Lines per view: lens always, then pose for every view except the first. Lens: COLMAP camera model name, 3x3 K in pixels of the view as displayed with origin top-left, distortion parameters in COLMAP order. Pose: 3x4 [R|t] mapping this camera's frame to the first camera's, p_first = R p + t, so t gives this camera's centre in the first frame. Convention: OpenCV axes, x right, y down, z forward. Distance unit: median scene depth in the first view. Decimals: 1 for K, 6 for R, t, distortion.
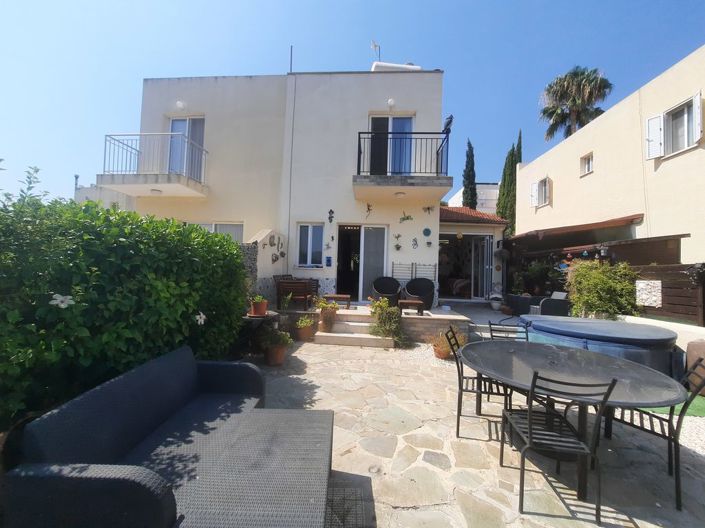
lens RADIAL K [[282.9, 0, 350.4], [0, 282.9, 265.3], [0, 0, 1]] dist [-0.014008, -0.000765]
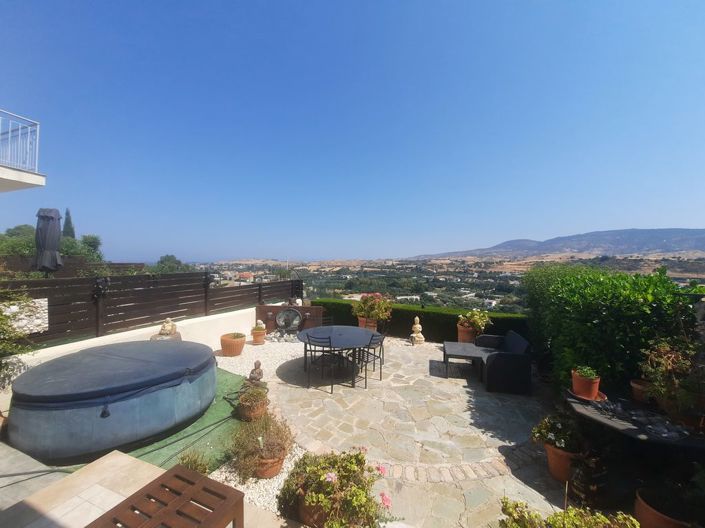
lens RADIAL K [[282.9, 0, 351.8], [0, 282.9, 262.1], [0, 0, 1]] dist [-0.014008, -0.000765]
pose [[-0.959468, -0.049873, 0.277370, 0.048699], [-0.055347, 0.998396, -0.011936, -0.116357], [-0.276329, -0.026804, -0.960689, 1.980538]]
